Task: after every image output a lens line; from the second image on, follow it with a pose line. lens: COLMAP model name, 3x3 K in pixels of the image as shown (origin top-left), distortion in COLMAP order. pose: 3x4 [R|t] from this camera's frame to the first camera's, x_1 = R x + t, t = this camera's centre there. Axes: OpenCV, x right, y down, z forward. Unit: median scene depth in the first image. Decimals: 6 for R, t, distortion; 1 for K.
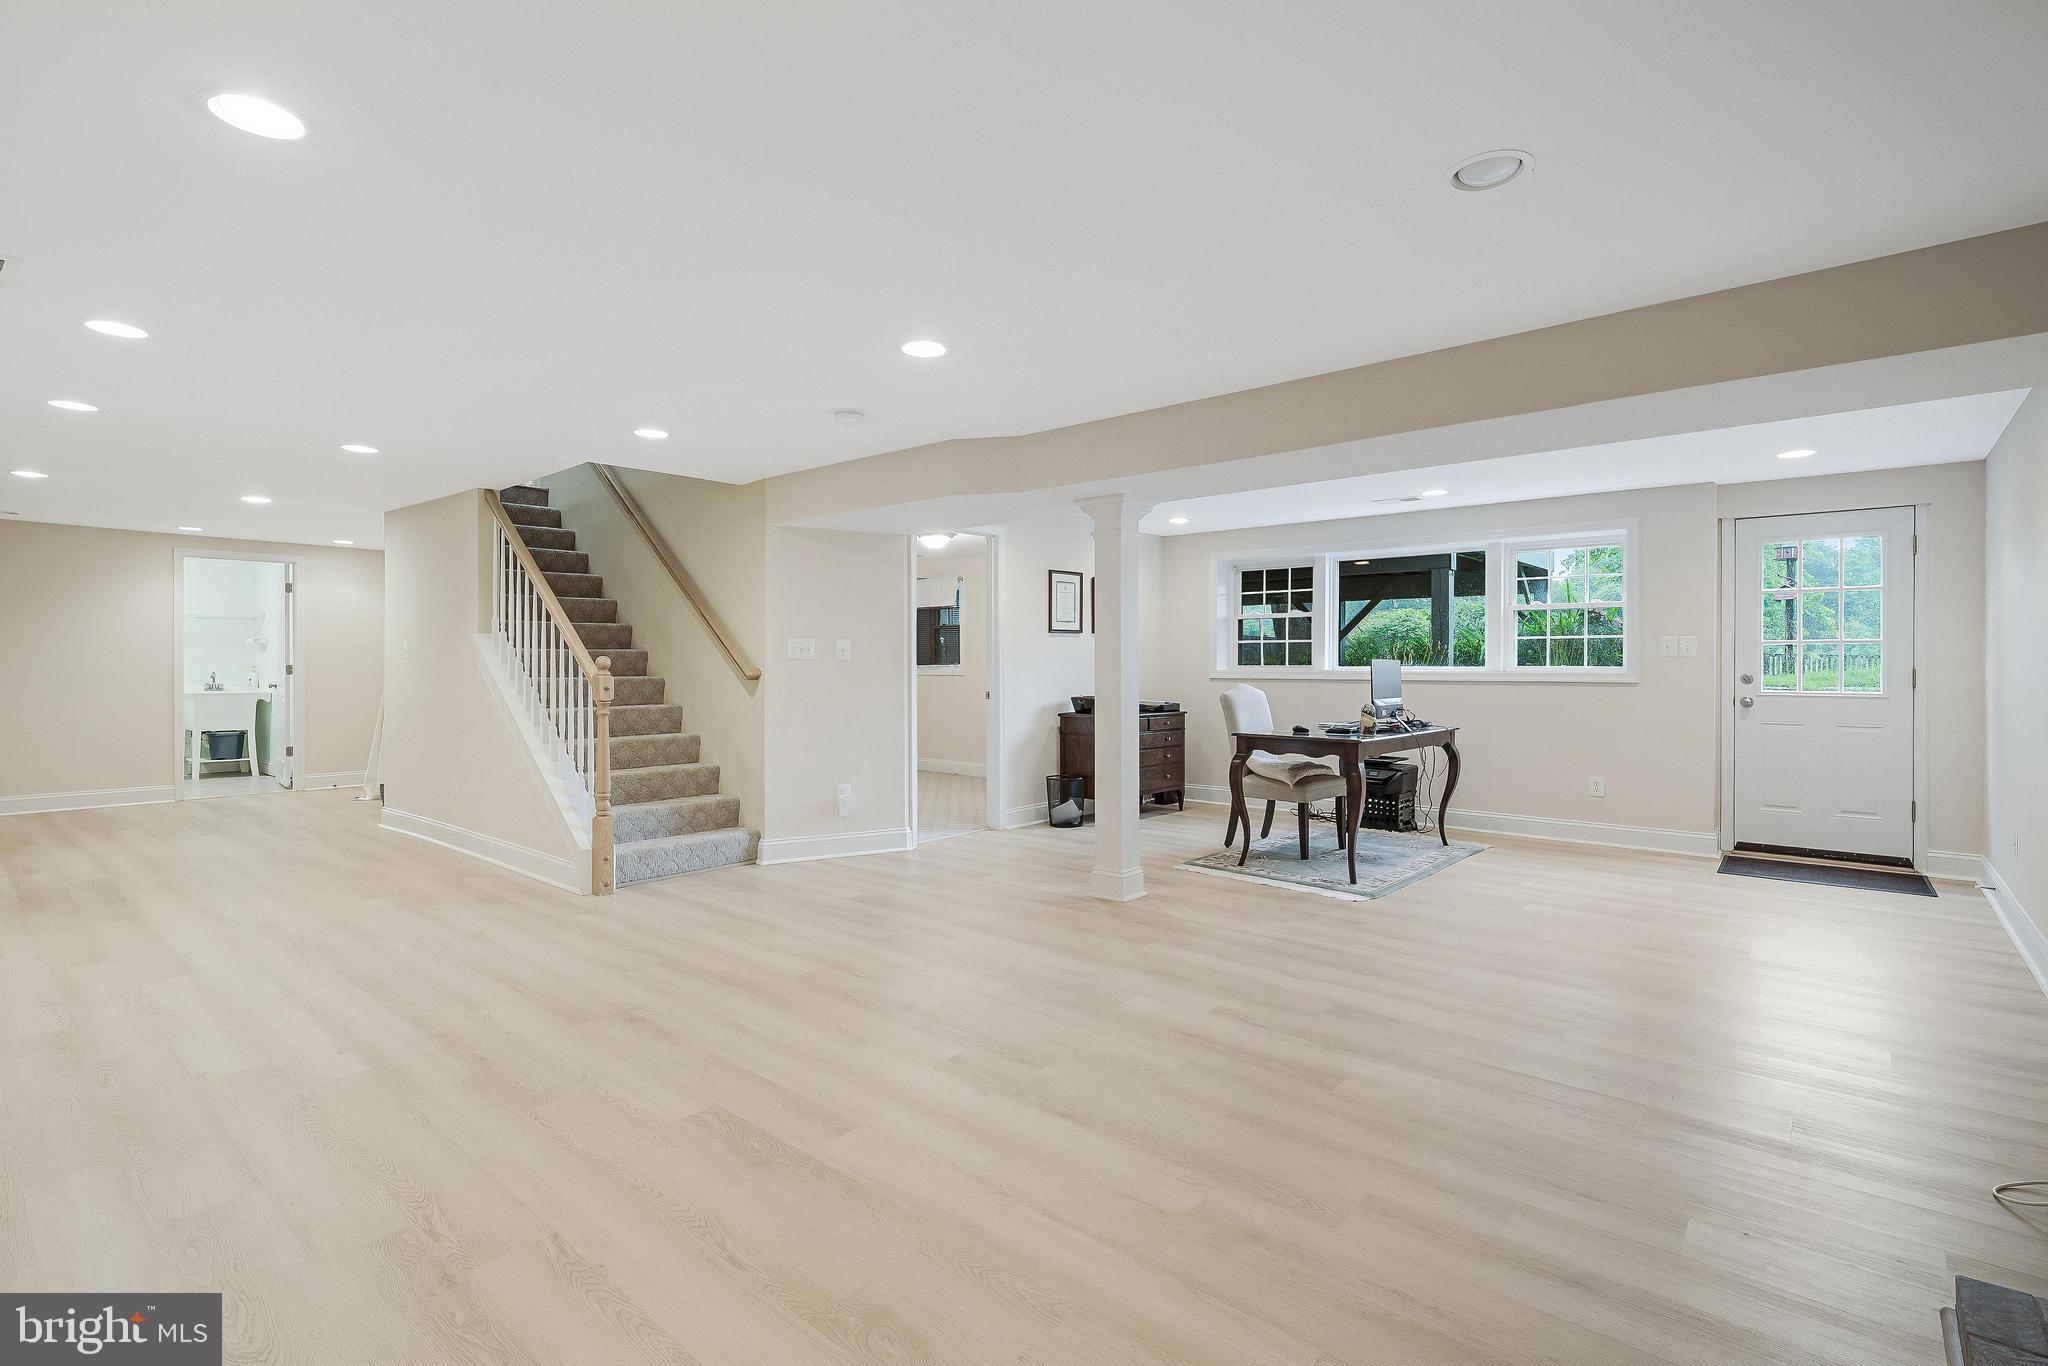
lens RADIAL K [[945.0, 0, 1023.6], [0, 945.0, 699.1], [0, 0, 1]] dist [0.002588, 0.000846]
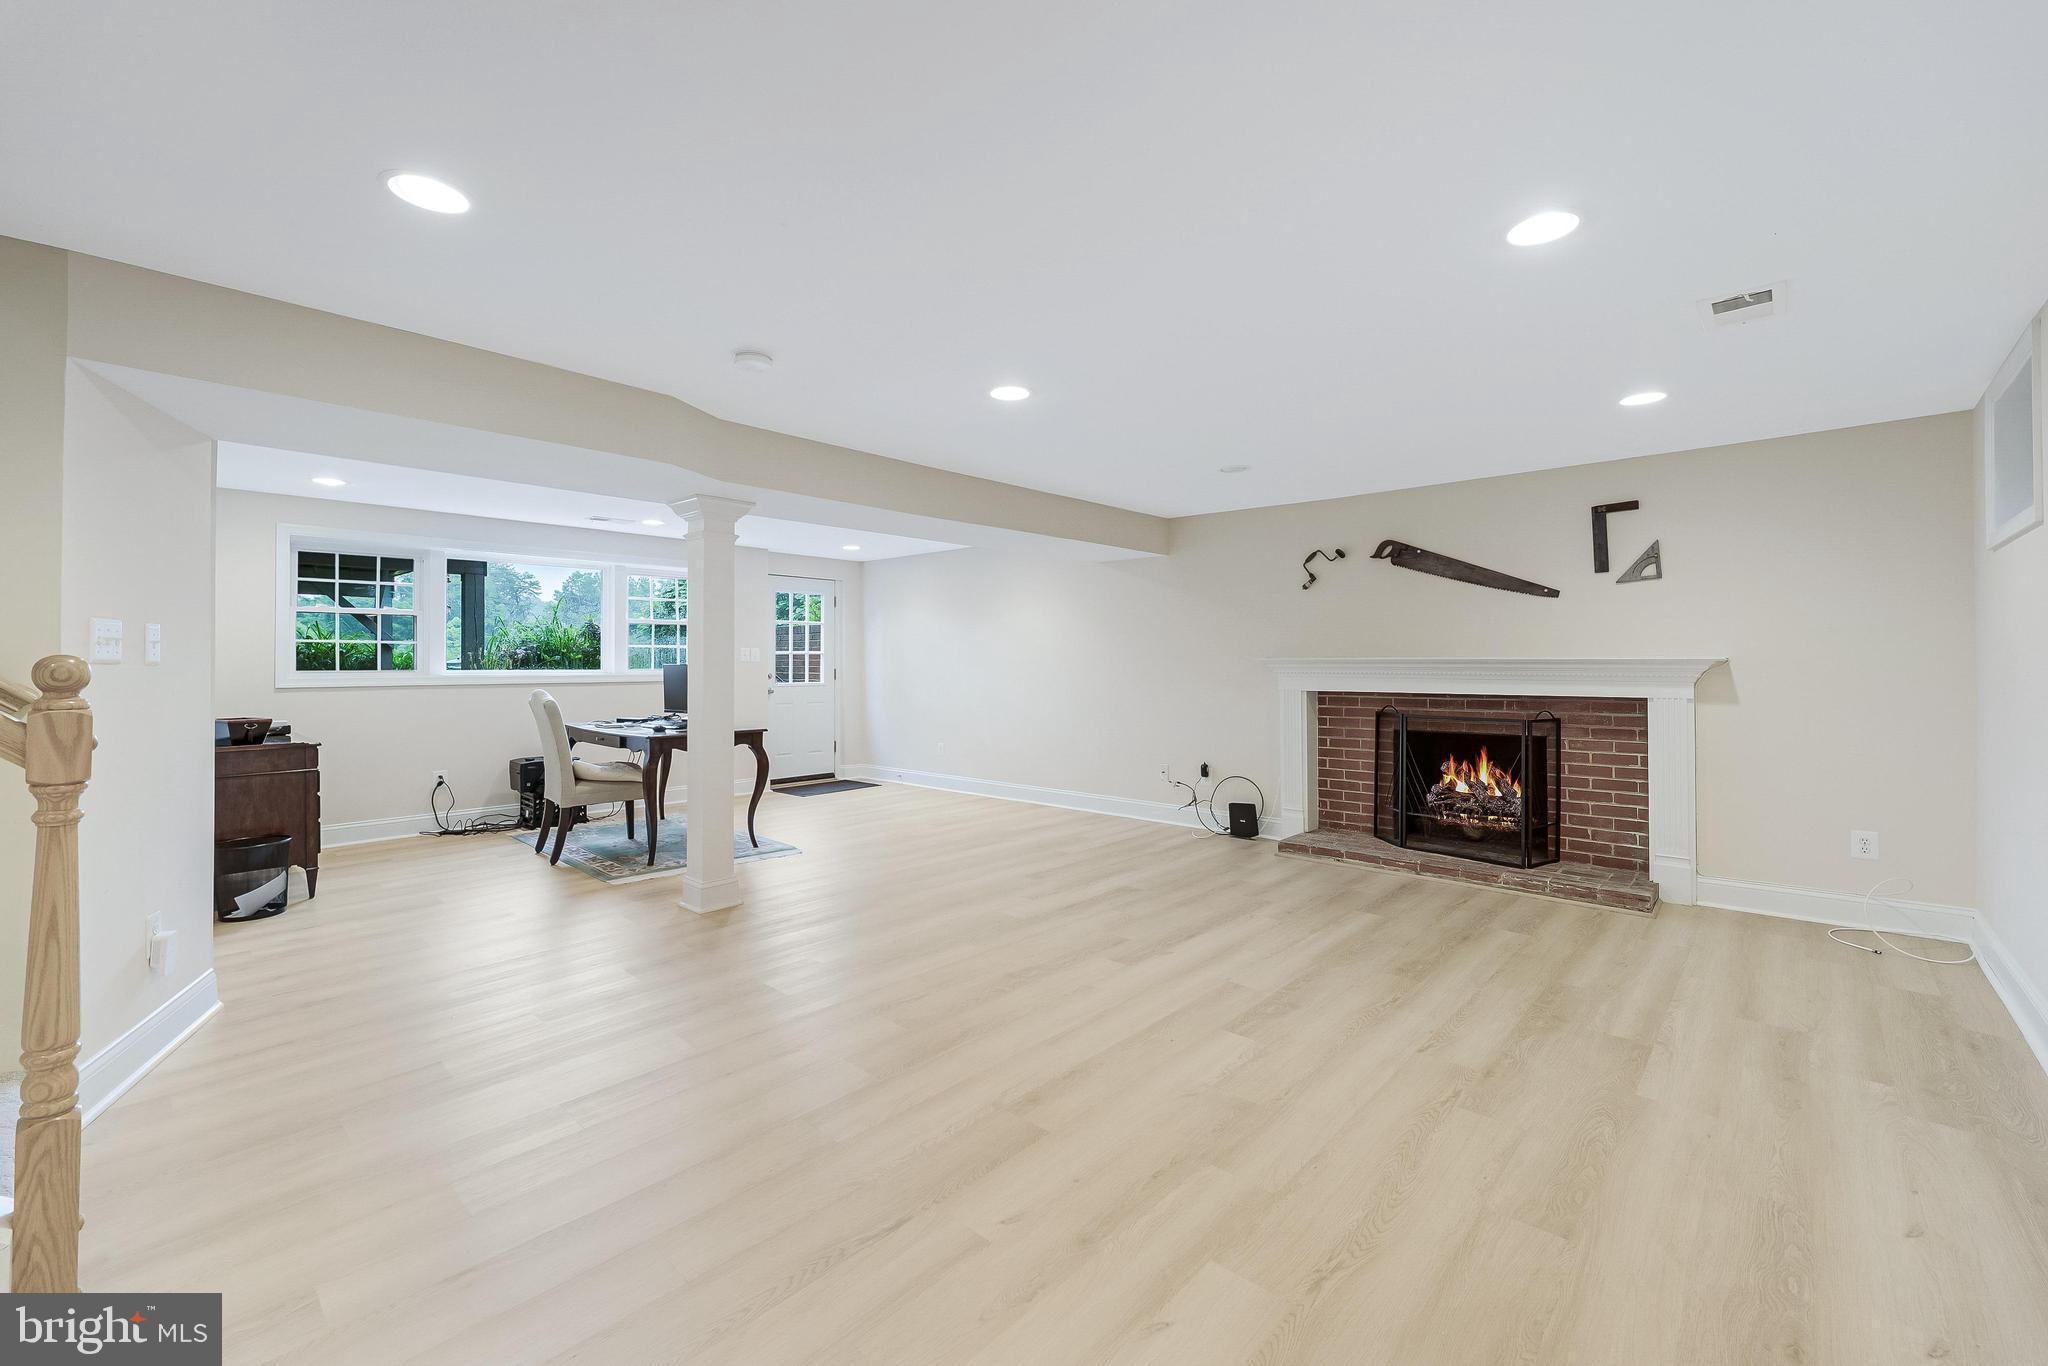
lens RADIAL K [[837.9, 0, 1022.4], [0, 837.9, 678.6], [0, 0, 1]] dist [0.003120, 0.000156]
pose [[0.038906, -0.017439, 0.999091, -1.186087], [0.040685, 0.999046, 0.015853, -0.042408], [-0.998414, 0.040032, 0.039579, 1.004215]]
